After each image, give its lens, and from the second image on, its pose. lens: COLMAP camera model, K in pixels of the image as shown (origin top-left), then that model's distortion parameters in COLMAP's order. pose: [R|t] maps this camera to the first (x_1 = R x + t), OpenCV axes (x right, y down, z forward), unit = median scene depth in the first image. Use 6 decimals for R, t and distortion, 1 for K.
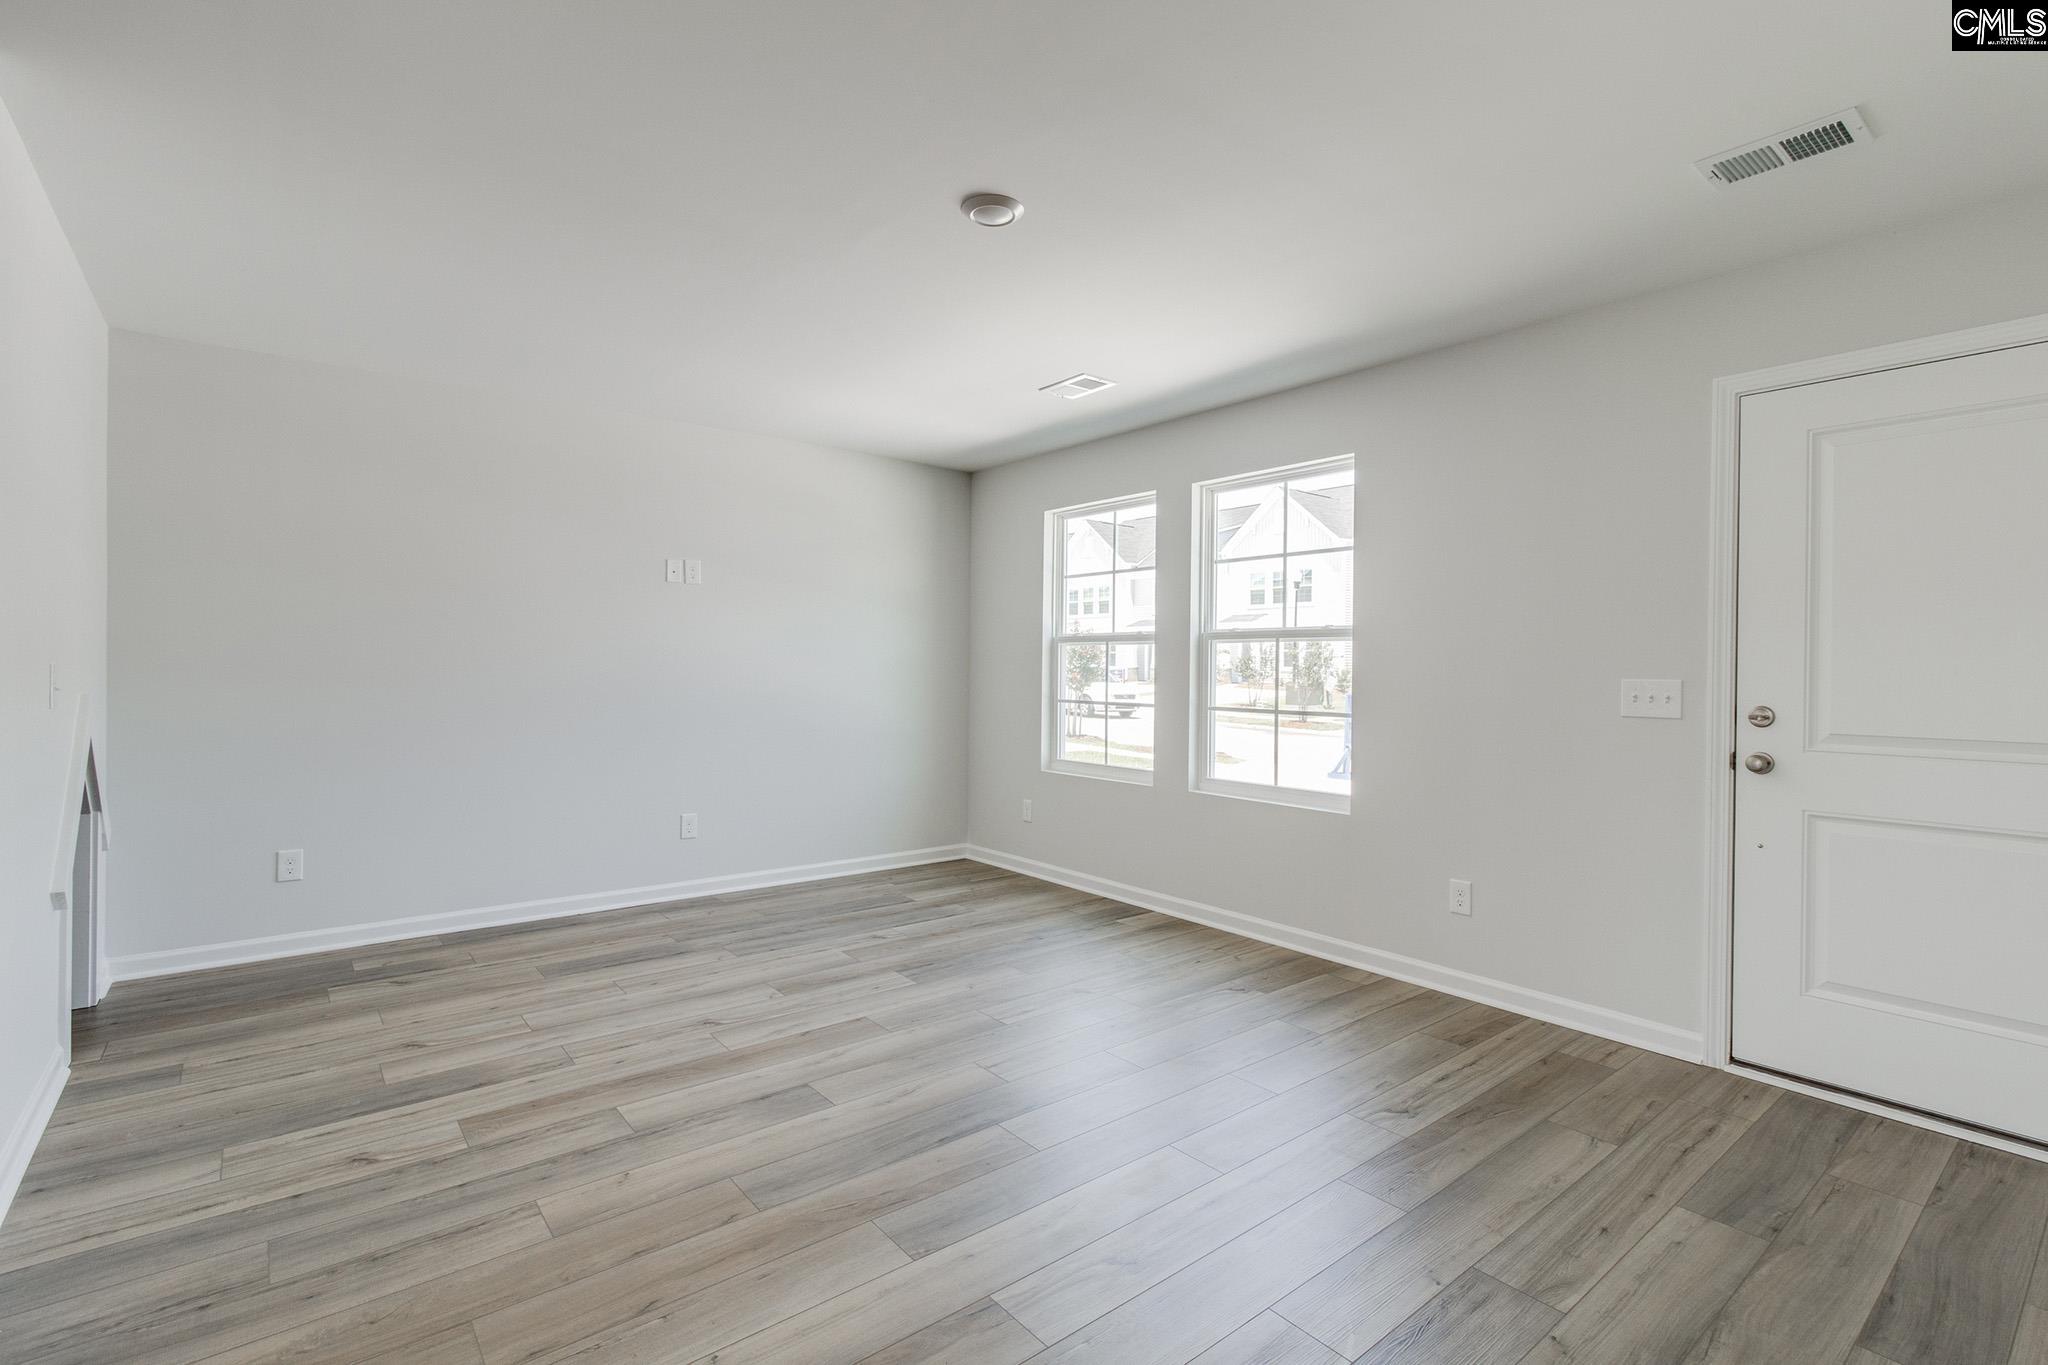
lens RADIAL K [[944.8, 0, 1028.5], [0, 944.8, 673.7], [0, 0, 1]] dist [-0.000664, 0.000346]
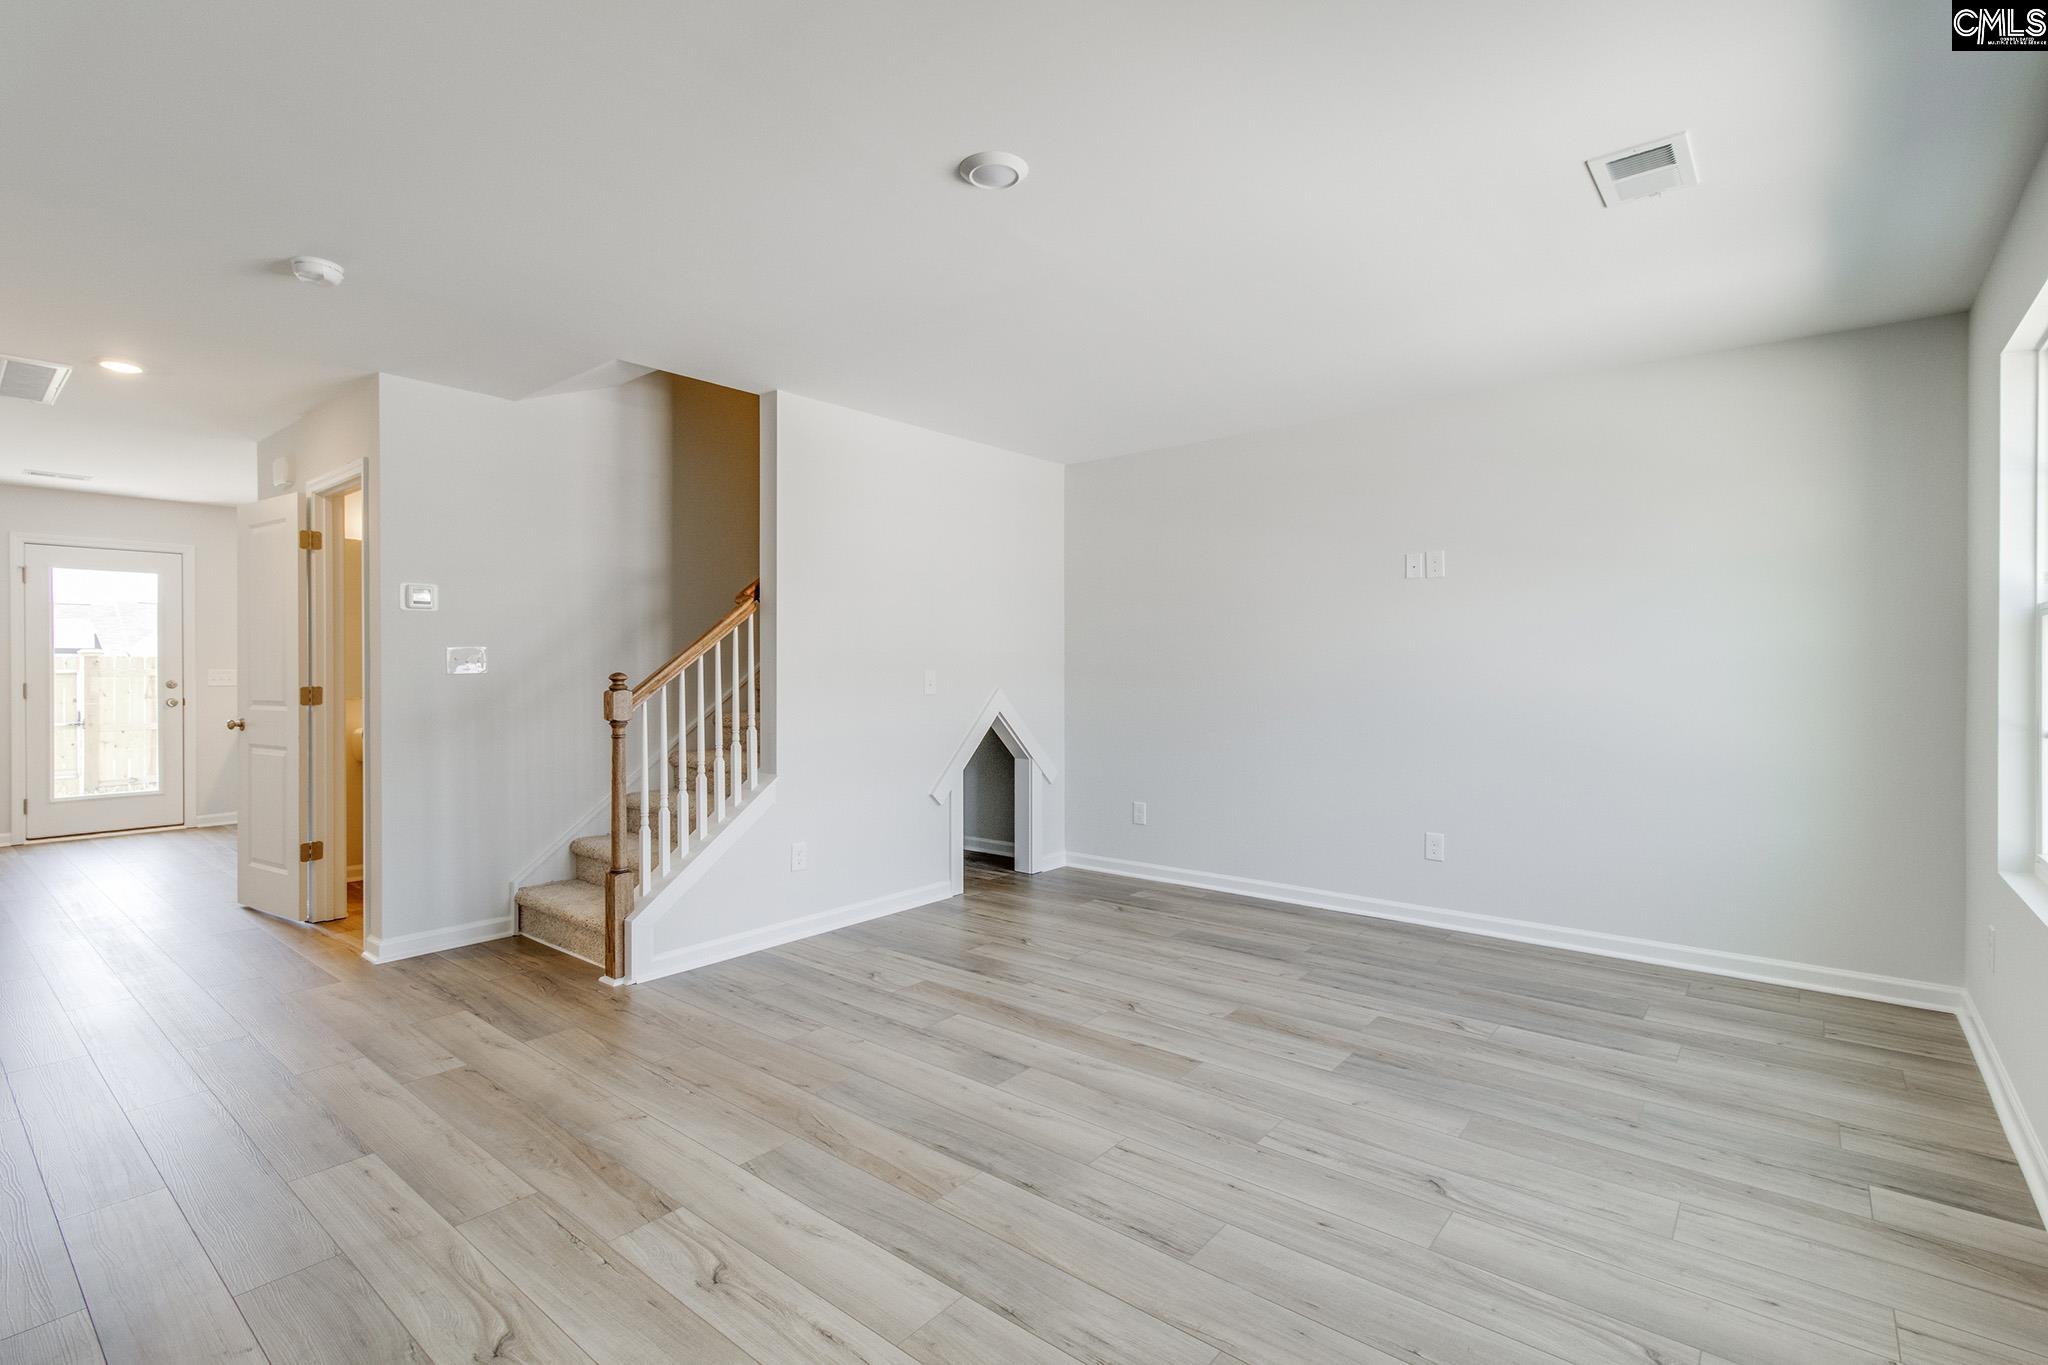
lens RADIAL K [[944.8, 0, 1029.0], [0, 944.8, 673.8], [0, 0, 1]] dist [-0.000664, 0.000346]
pose [[0.204764, -0.002658, -0.978808, 0.617199], [-0.003197, 0.999989, -0.003384, 0.001299], [0.978806, 0.003822, 0.204753, 0.610175]]
